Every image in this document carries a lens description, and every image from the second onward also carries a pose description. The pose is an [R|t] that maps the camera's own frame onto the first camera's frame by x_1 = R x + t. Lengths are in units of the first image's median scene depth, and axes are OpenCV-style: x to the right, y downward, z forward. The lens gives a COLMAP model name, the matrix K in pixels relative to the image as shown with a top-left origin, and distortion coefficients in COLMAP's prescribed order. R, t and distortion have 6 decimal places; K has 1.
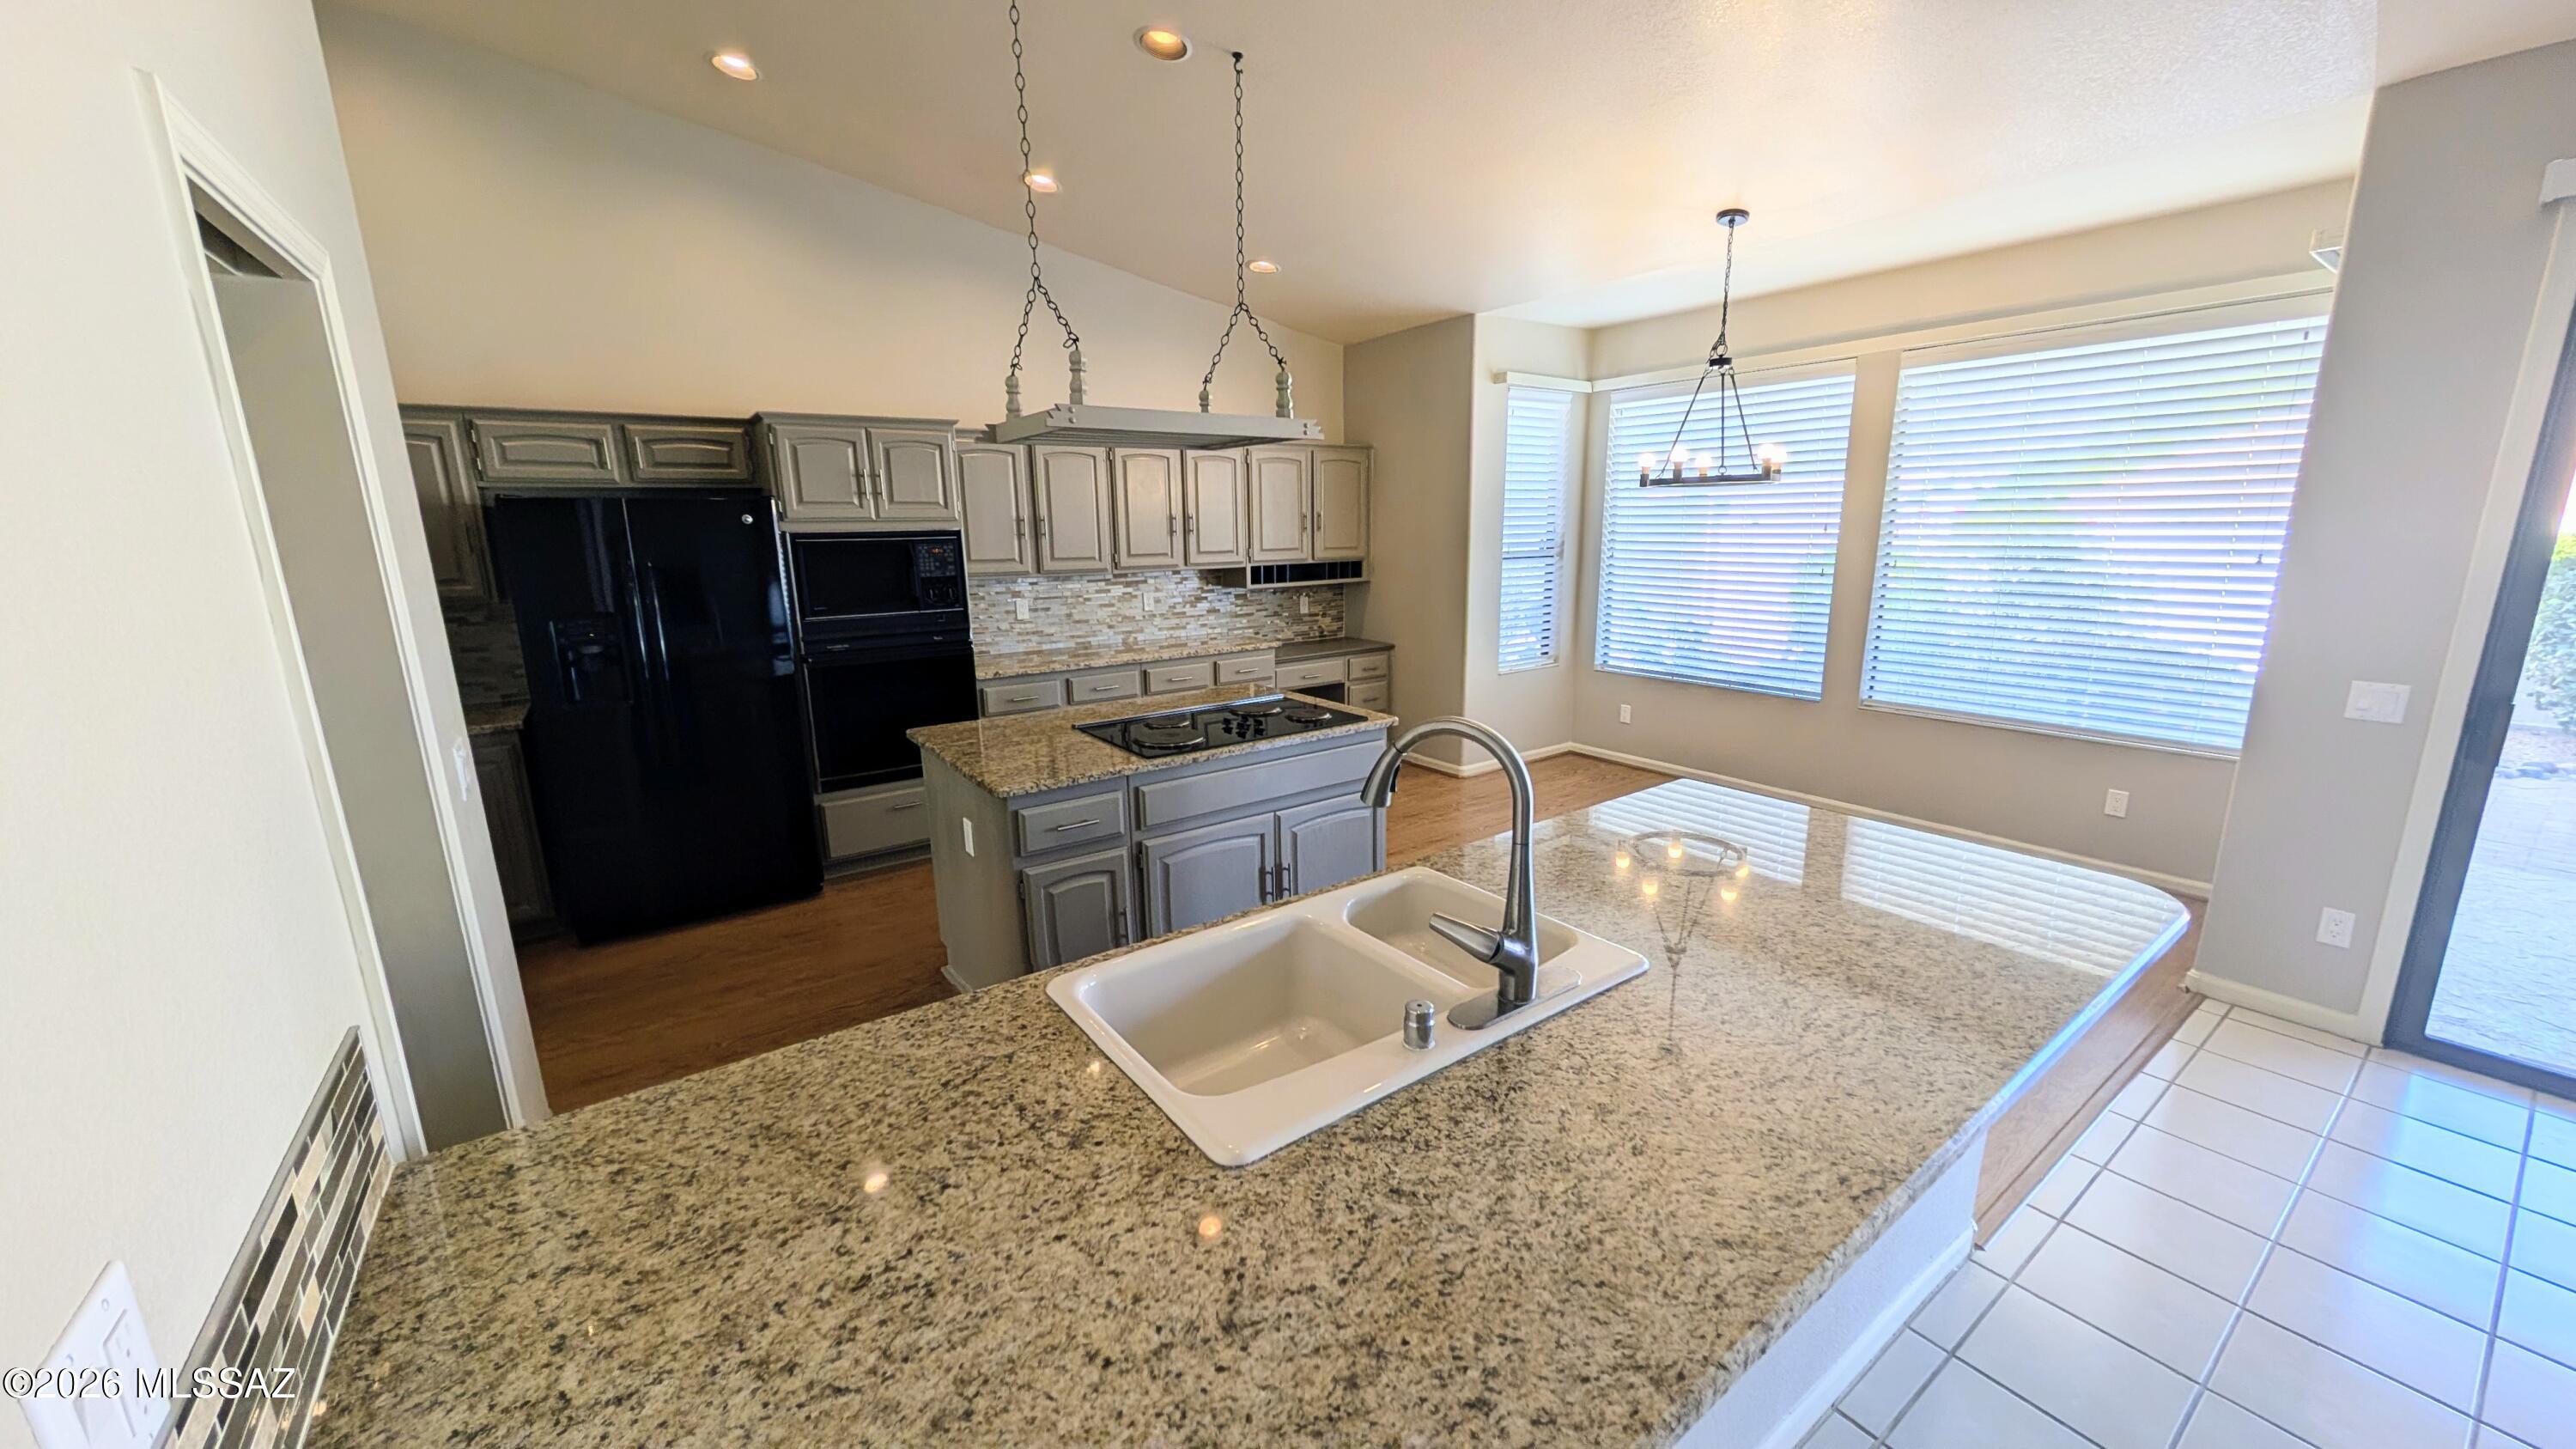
lens RADIAL K [[935.7, 0, 1289.0], [0, 935.7, 727.2], [0, 0, 1]] dist [-0.000231, -0.000068]
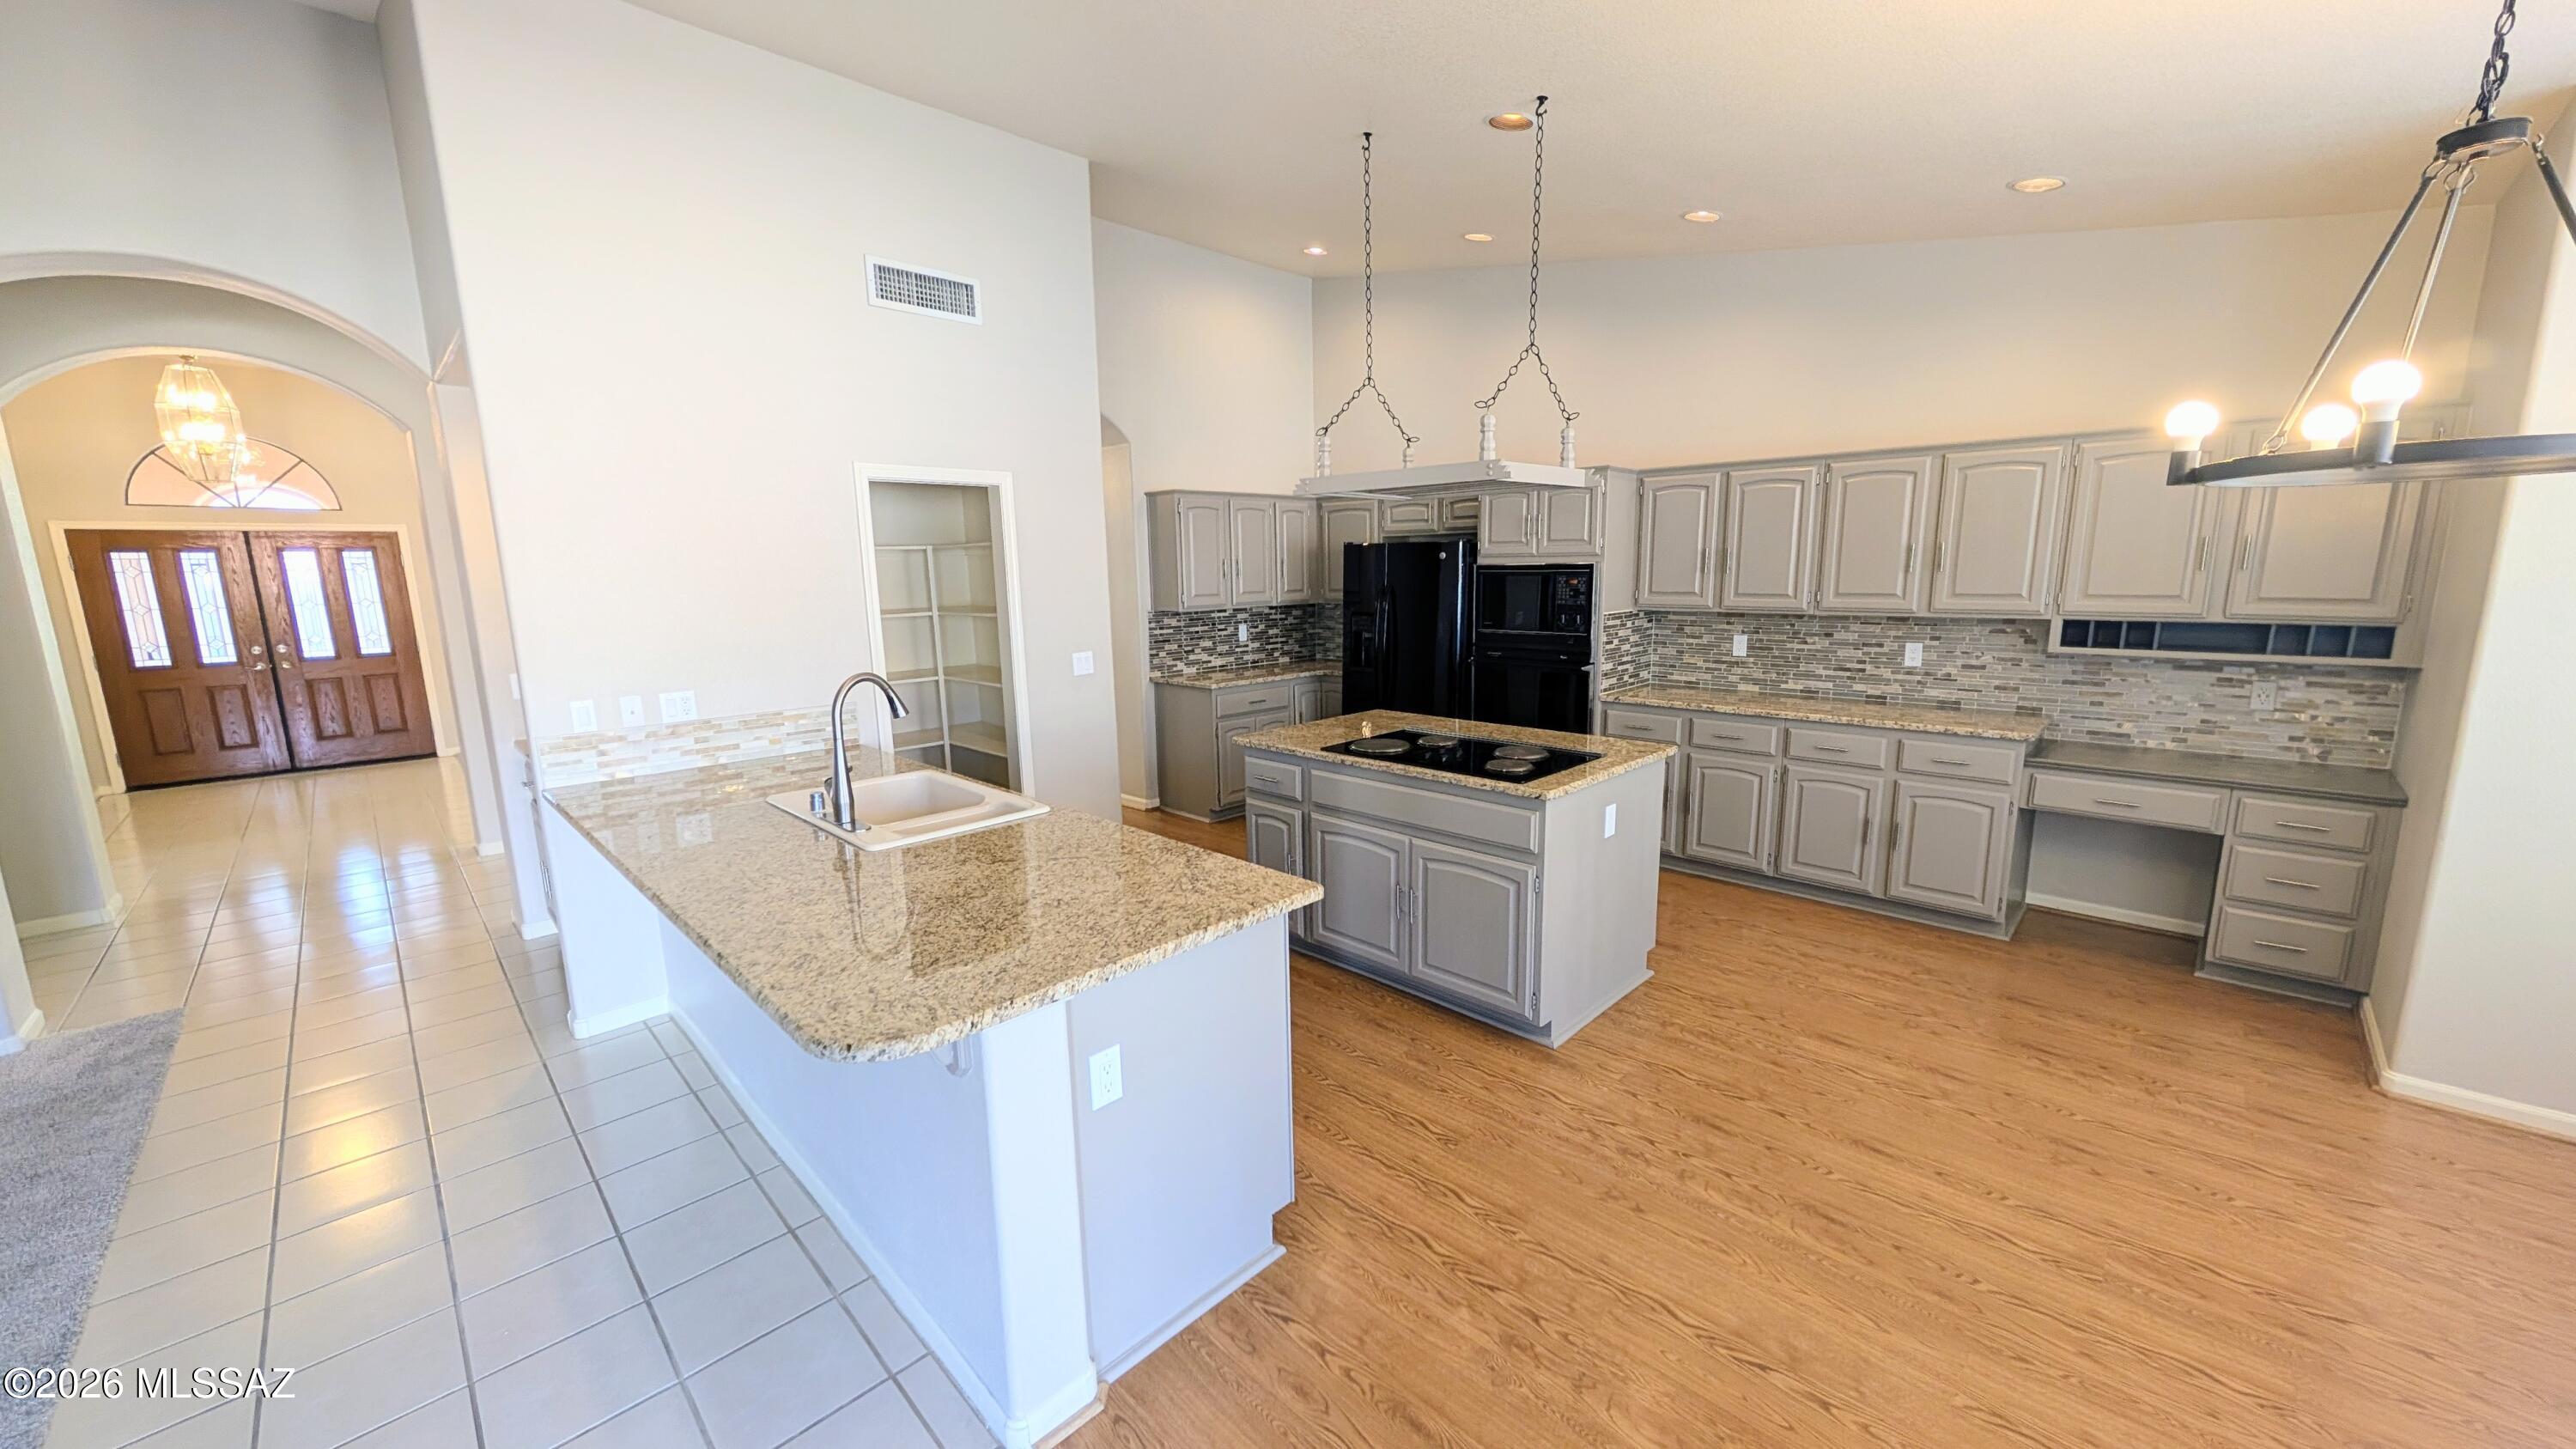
lens RADIAL K [[935.7, 0, 1289.0], [0, 935.7, 727.2], [0, 0, 1]] dist [-0.000231, -0.000068]
pose [[0.172347, 0.181901, -0.968095, 0.618660], [-0.195788, 0.969518, 0.147313, -0.103792], [0.965383, 0.164152, 0.202708, 0.410376]]
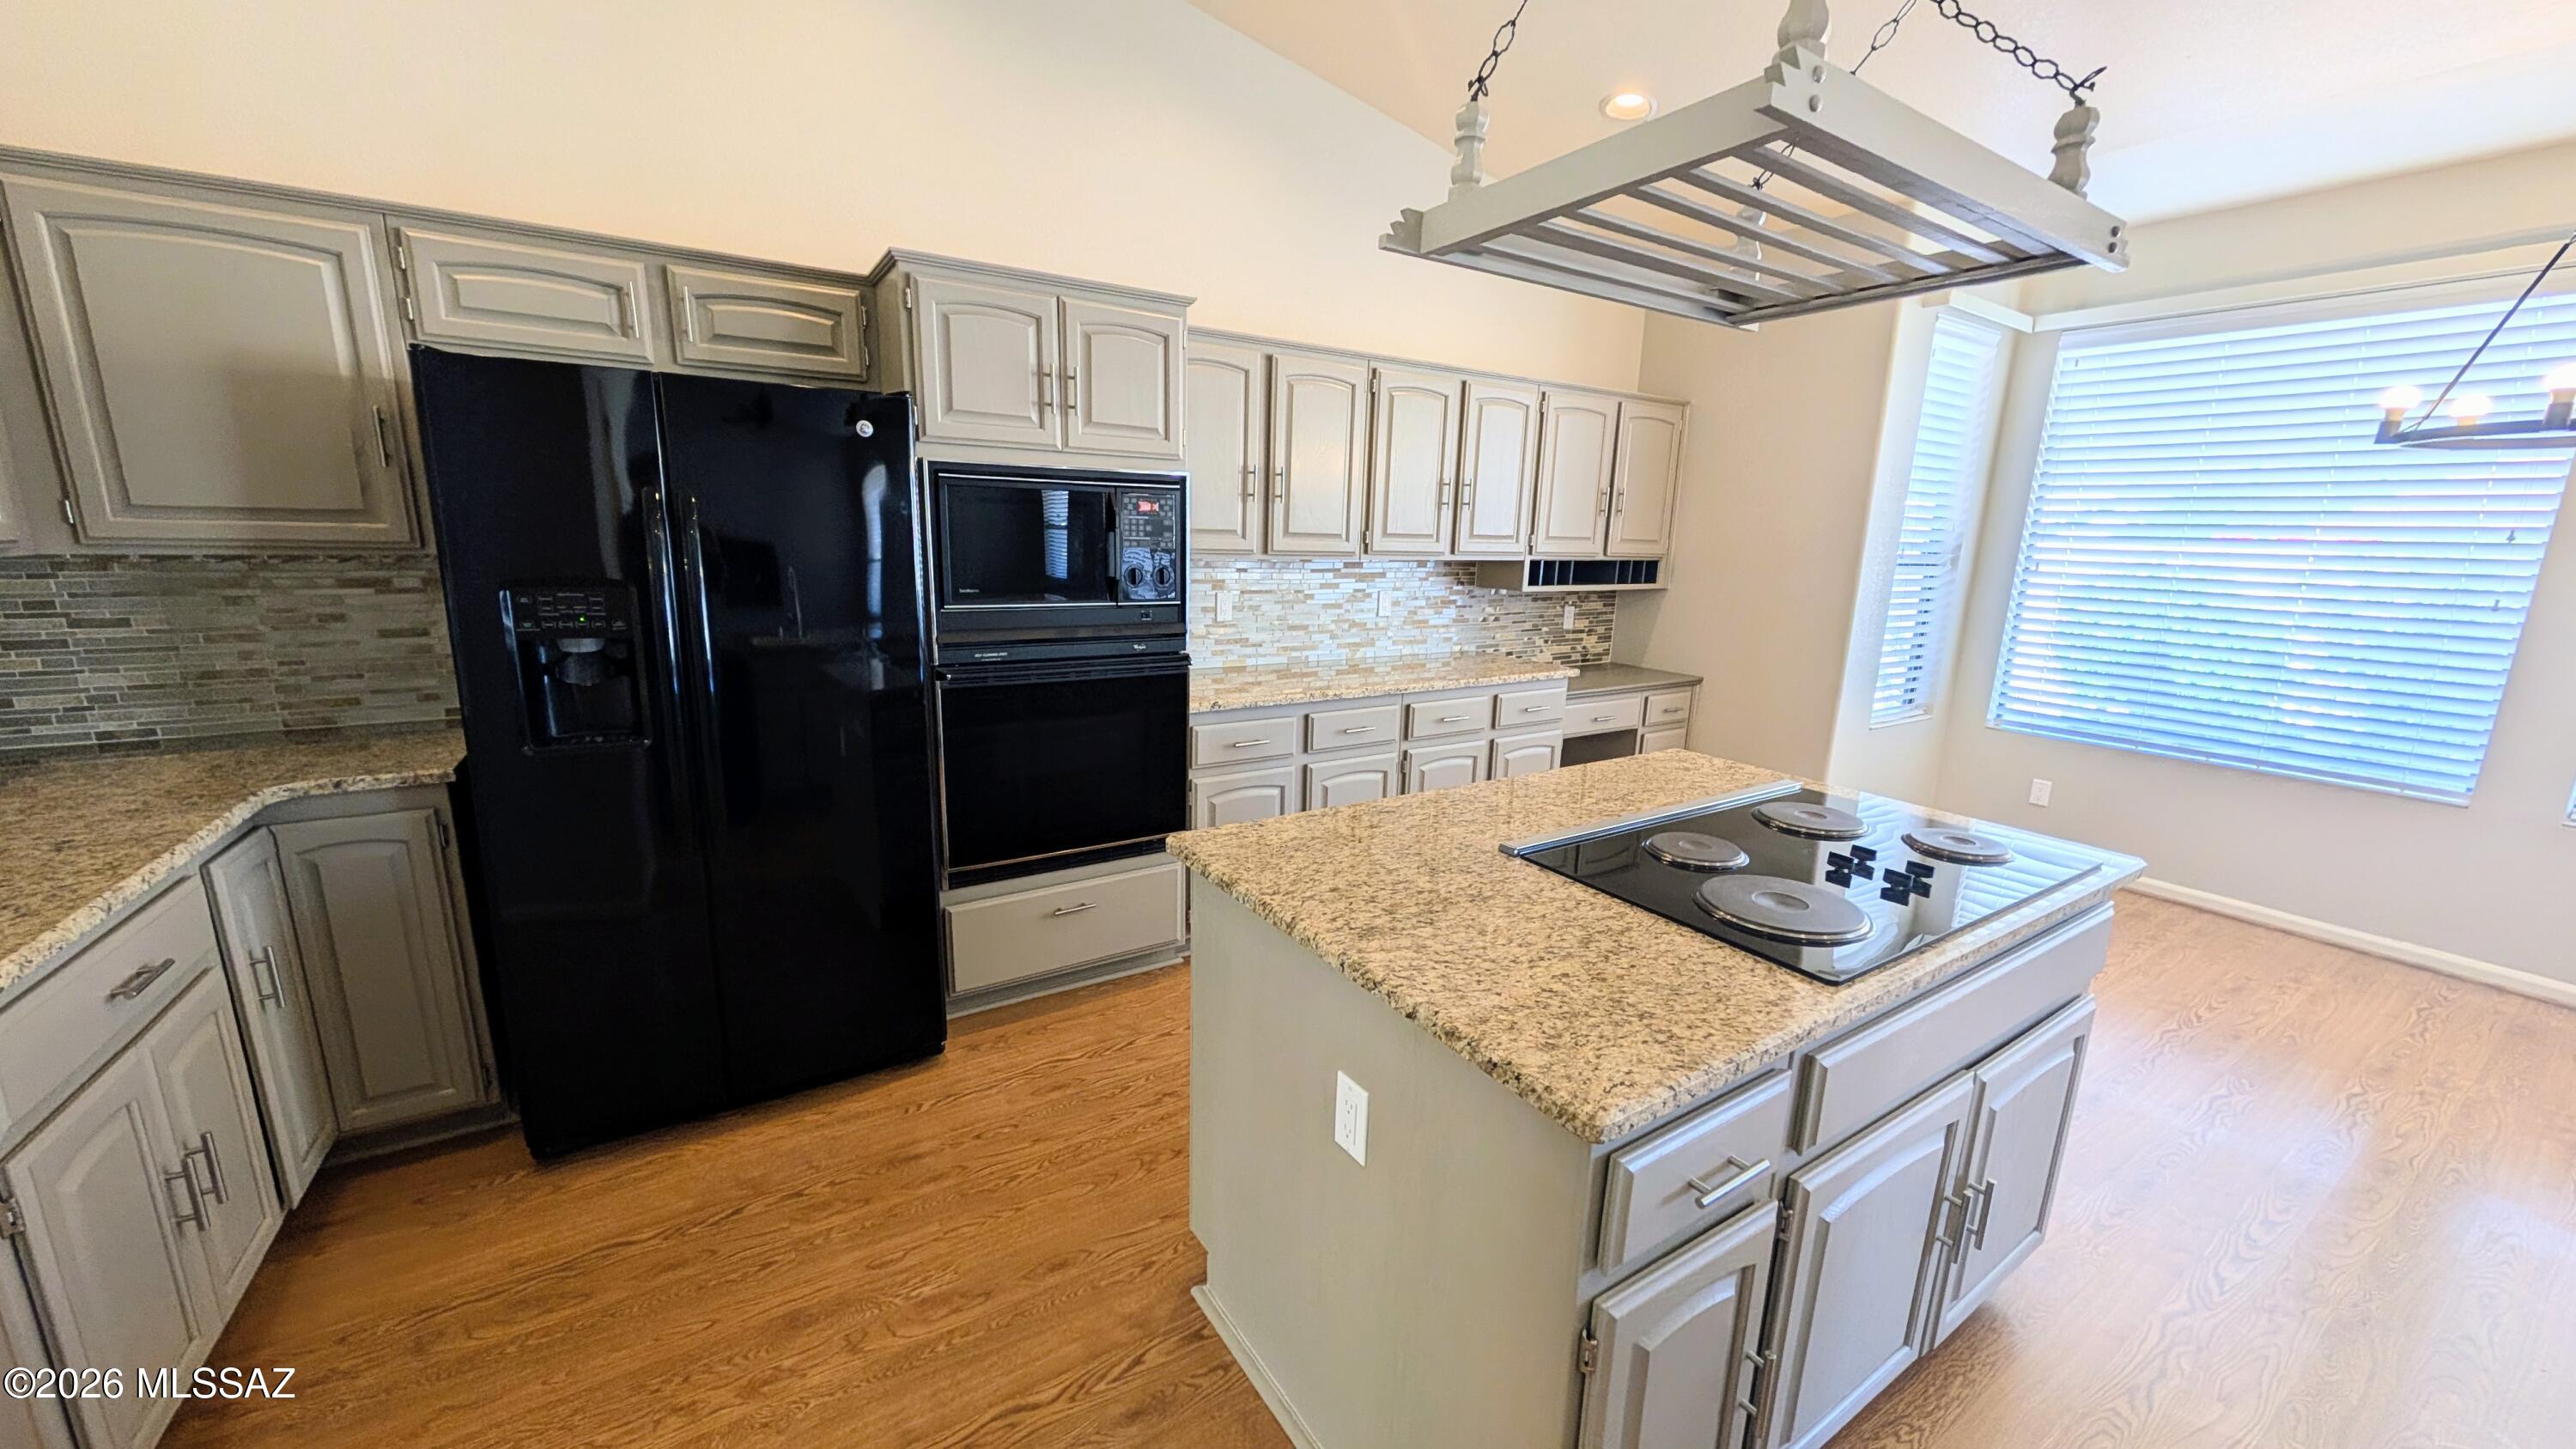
lens RADIAL K [[935.7, 0, 1289.0], [0, 935.7, 727.2], [0, 0, 1]] dist [-0.000231, -0.000068]
pose [[0.998018, 0.049866, -0.038394, -0.223620], [-0.050139, 0.998723, -0.006185, -0.038230], [0.038037, 0.008098, 0.999244, 0.339744]]
